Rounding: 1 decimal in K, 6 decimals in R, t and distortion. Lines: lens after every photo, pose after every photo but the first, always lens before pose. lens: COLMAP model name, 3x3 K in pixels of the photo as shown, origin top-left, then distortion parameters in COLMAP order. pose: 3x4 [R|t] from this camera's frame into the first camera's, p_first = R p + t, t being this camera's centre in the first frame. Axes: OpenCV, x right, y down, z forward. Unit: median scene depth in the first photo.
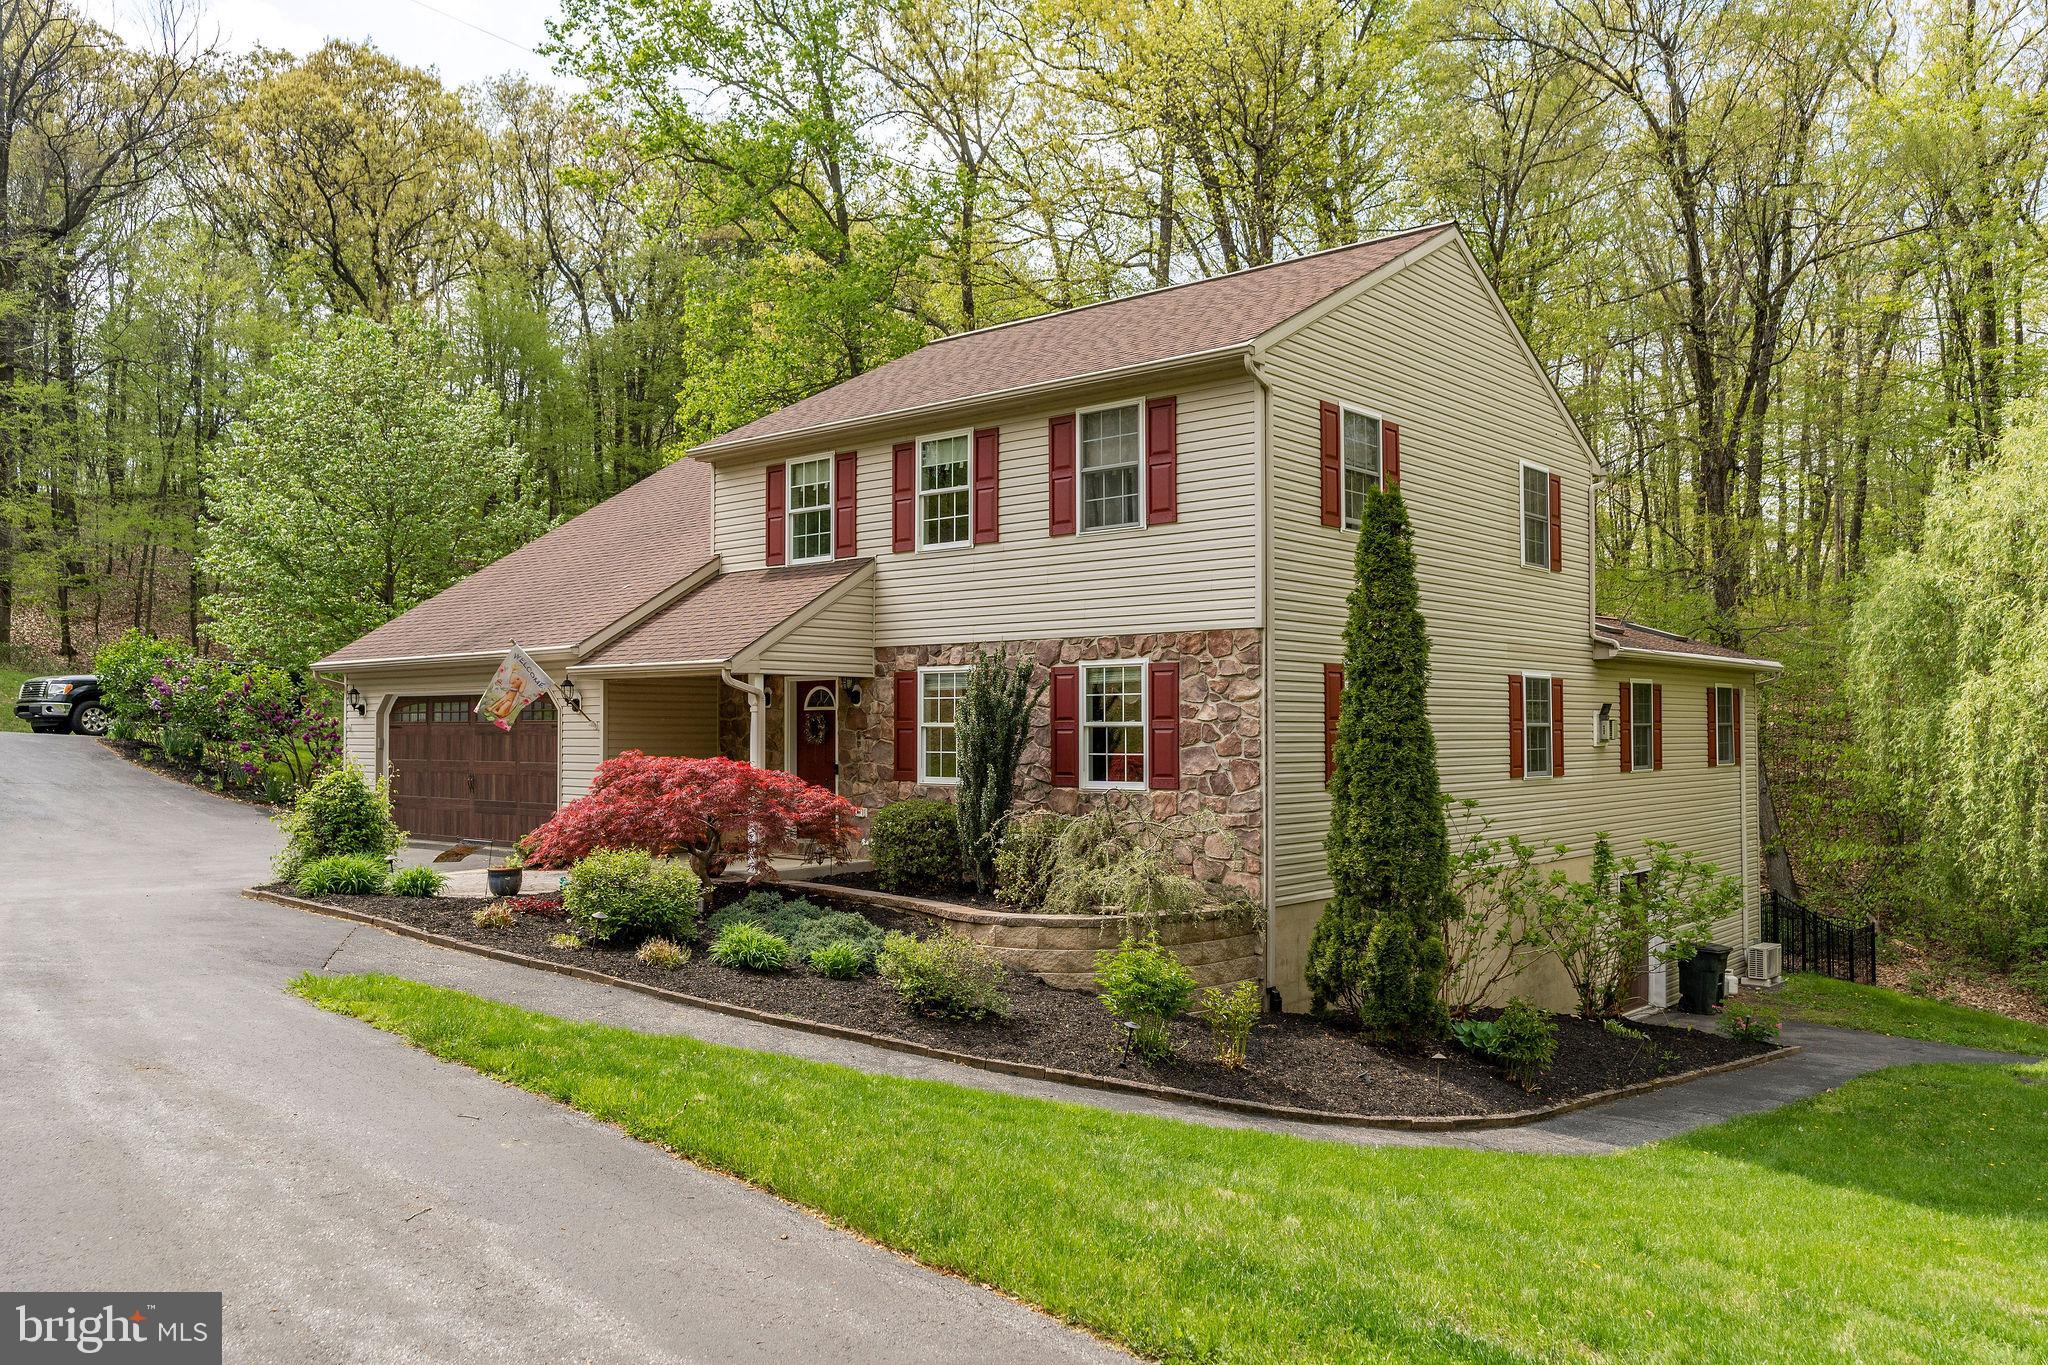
lens RADIAL K [[1562.8, 0, 1024.0], [0, 1562.8, 682.5], [0, 0, 1]] dist [0.006230, -0.003252]
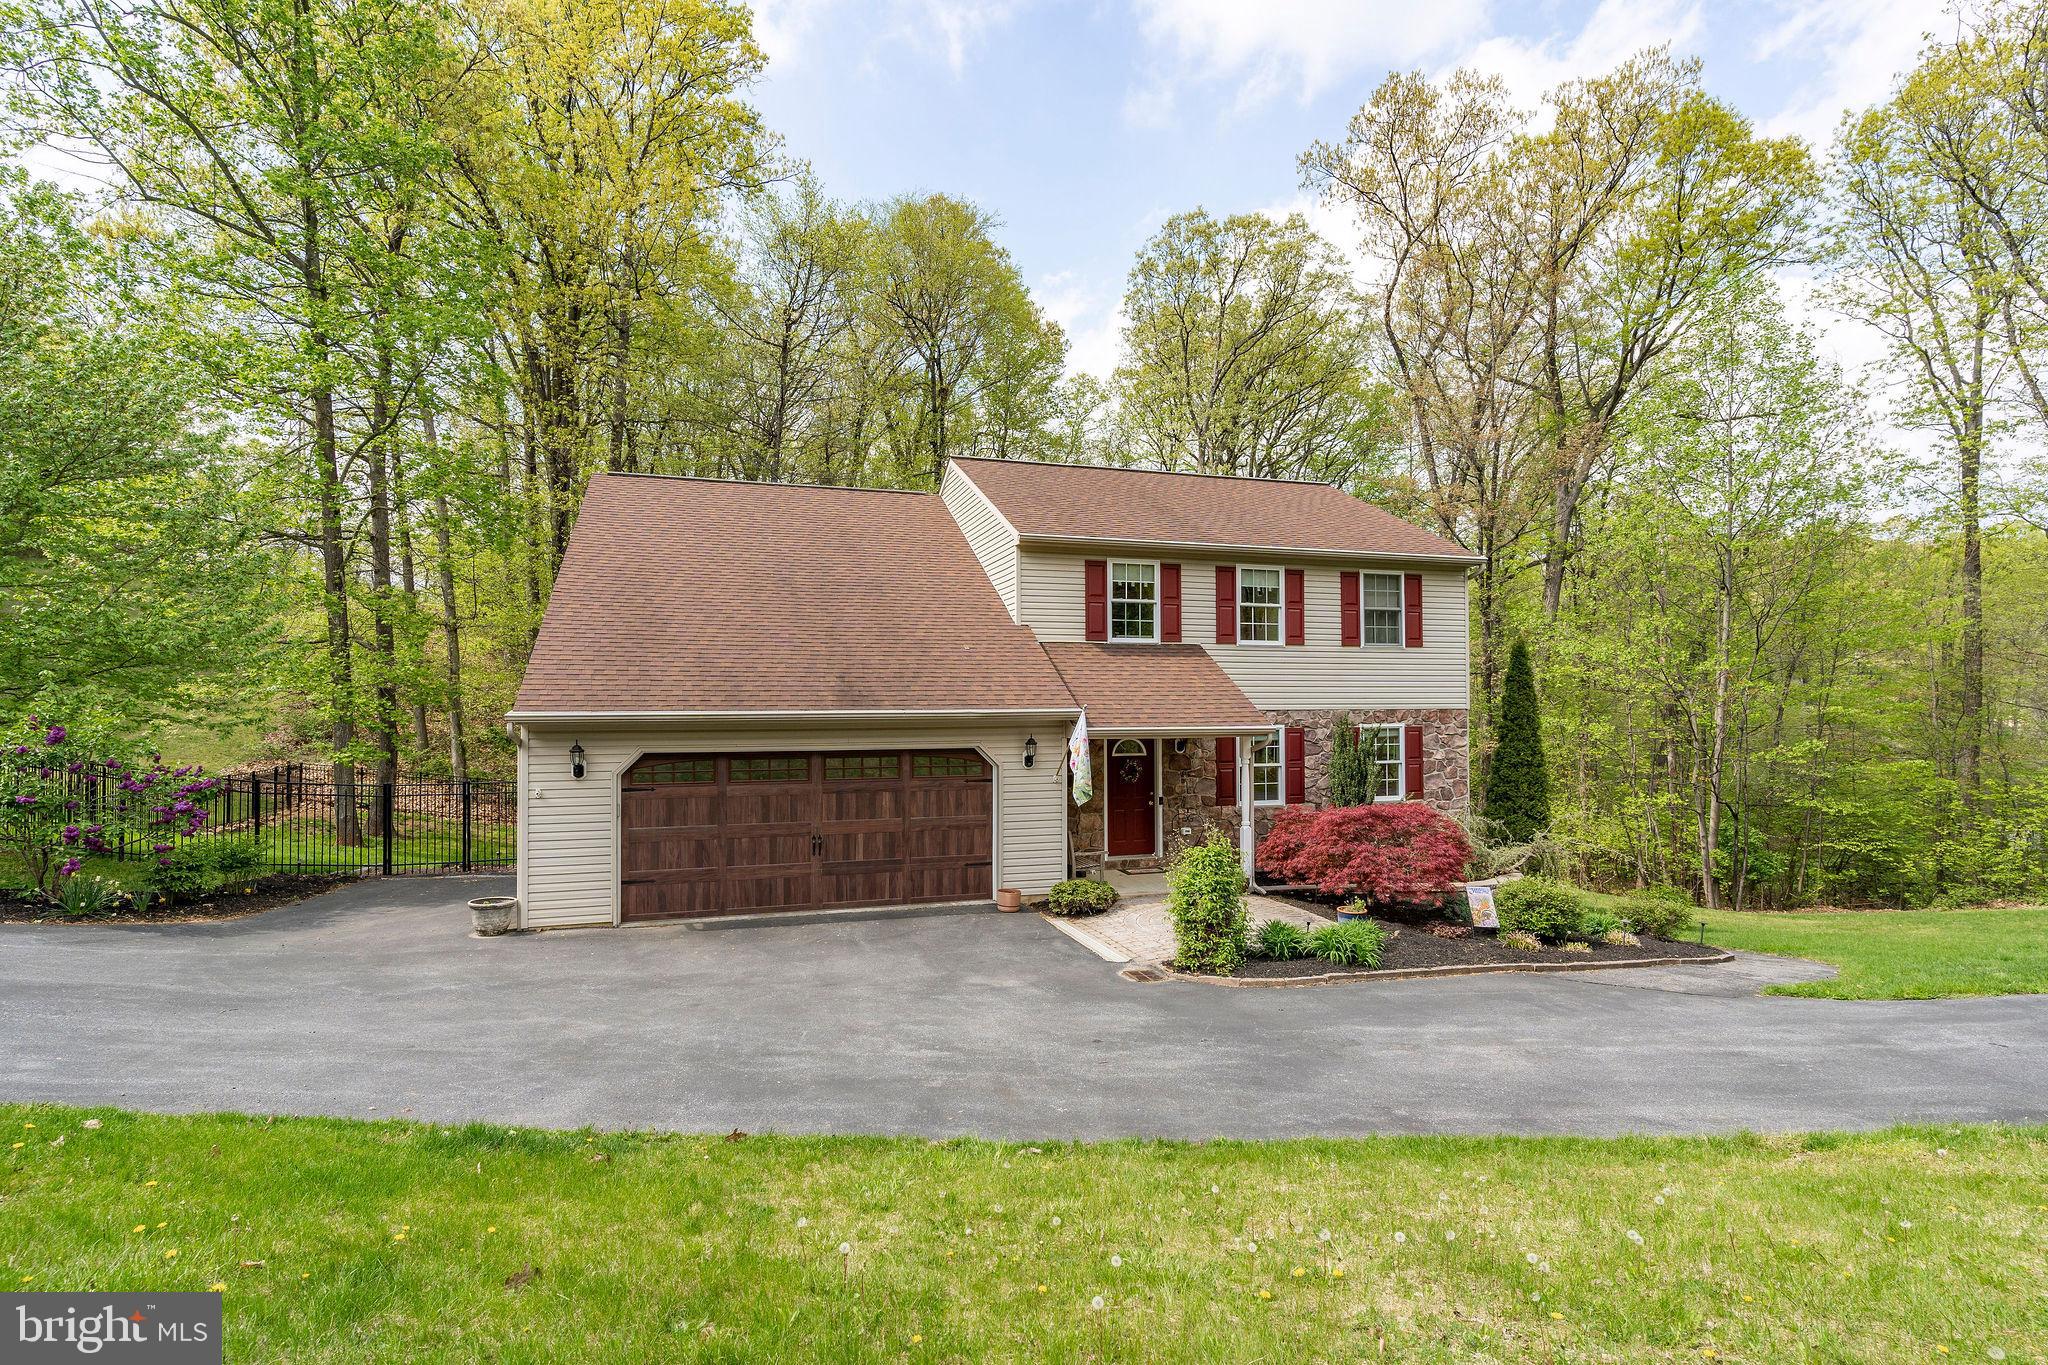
lens RADIAL K [[975.0, 0, 1024.3], [0, 975.0, 690.8], [0, 0, 1]] dist [0.004961, -0.000956]
pose [[0.529011, 0.010742, 0.848547, -0.958168], [-0.023240, 0.999728, 0.001833, -0.039593], [-0.848297, -0.020689, 0.529117, 0.711582]]
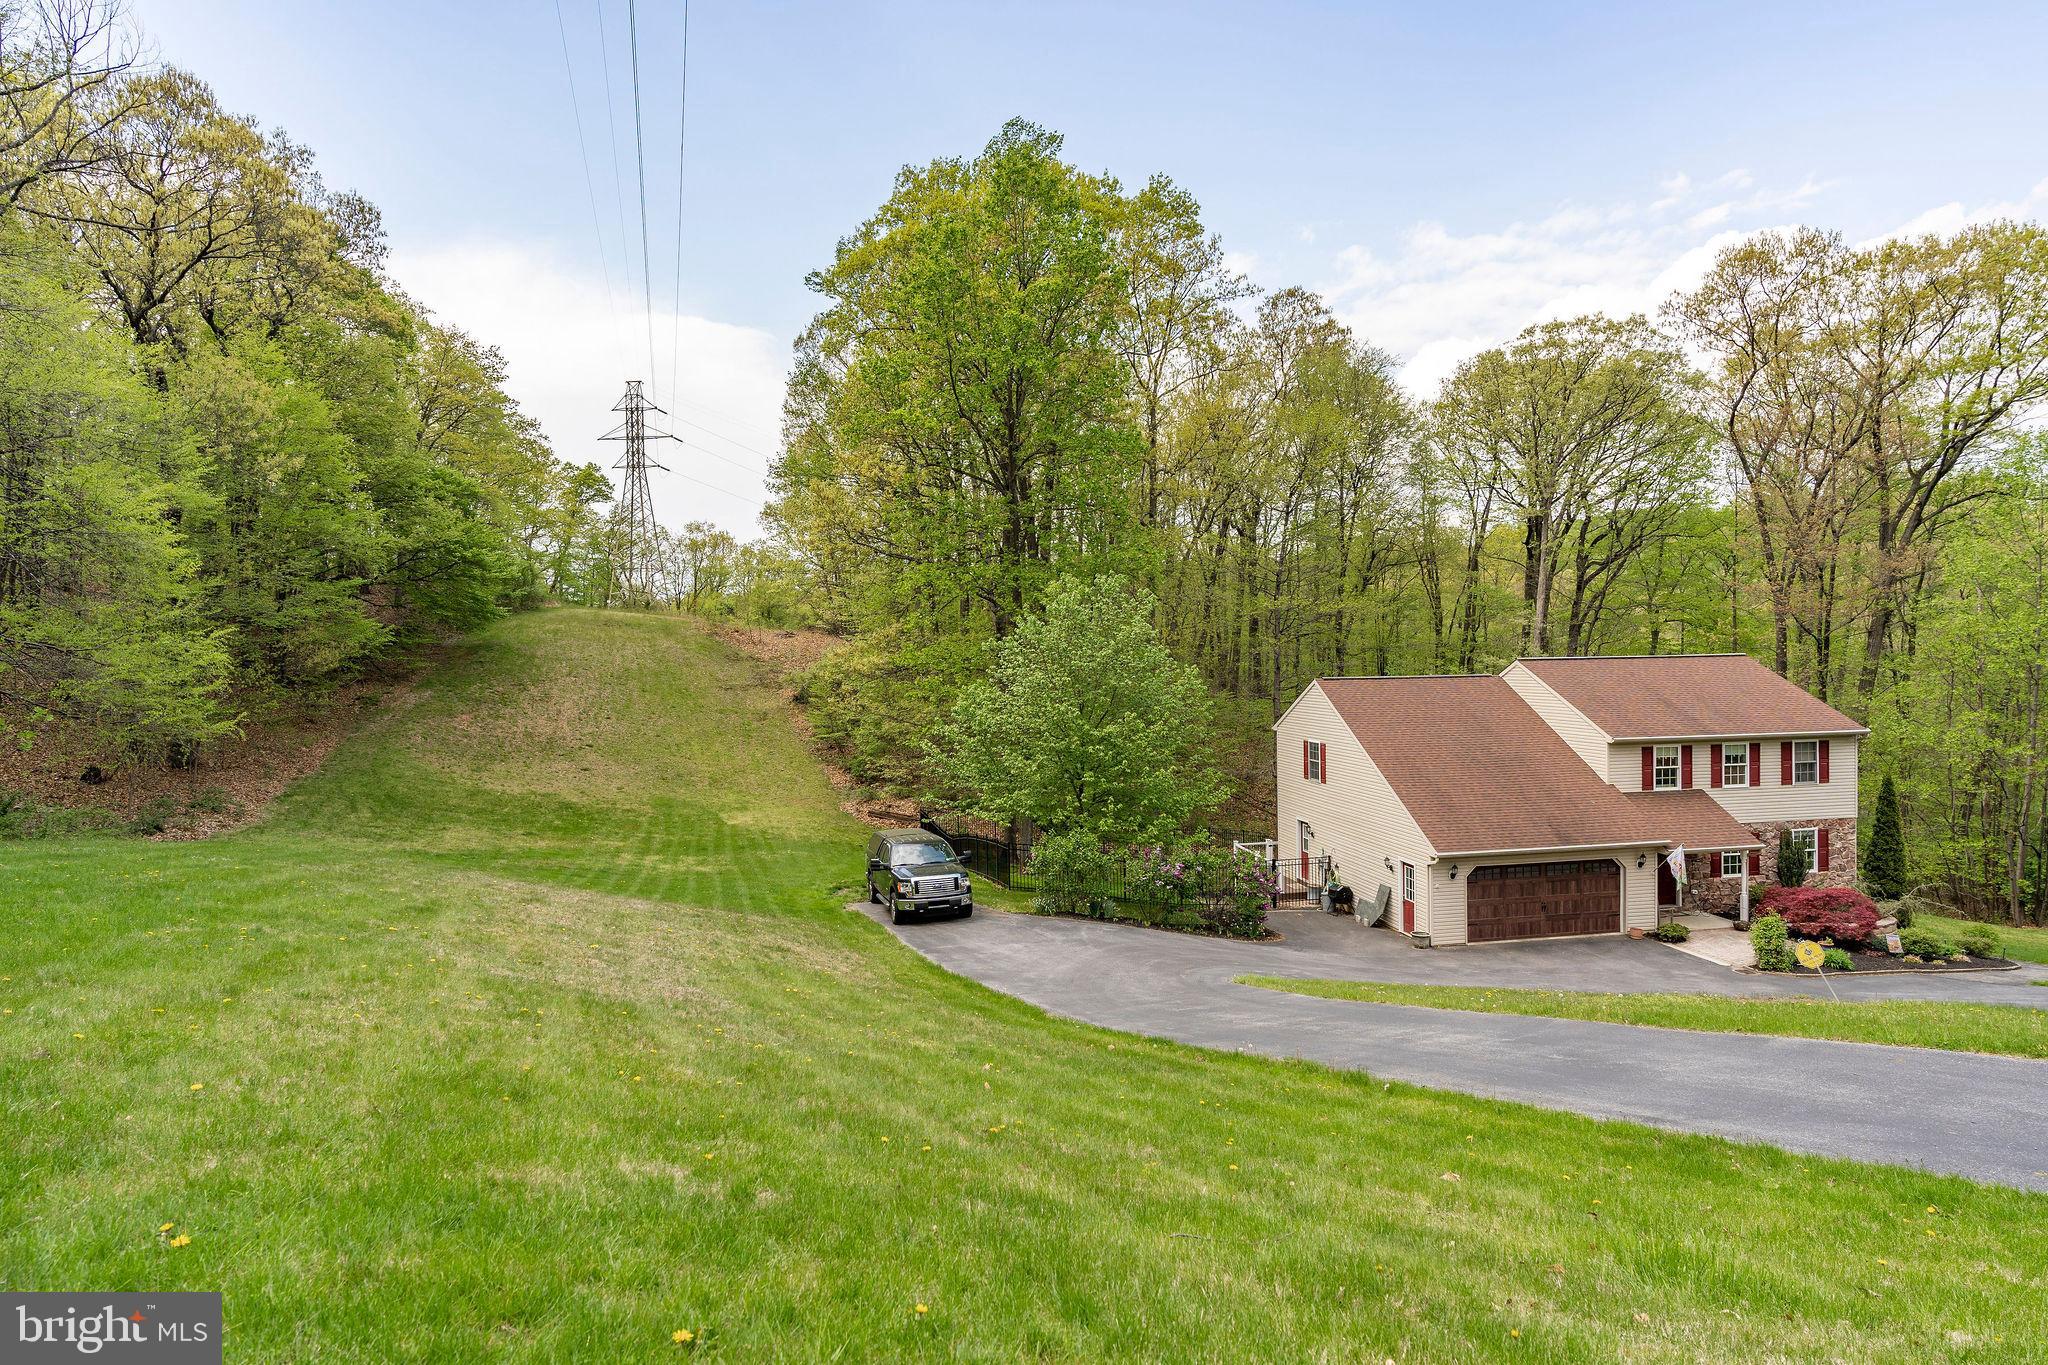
lens RADIAL K [[1119.1, 0, 1029.8], [0, 1119.1, 681.8], [0, 0, 1]] dist [-0.007218, 0.004689]
pose [[0.628334, -0.030907, 0.777330, -2.261670], [-0.006170, 0.998981, 0.044707, -0.341501], [-0.777920, -0.032887, 0.627503, 0.762646]]
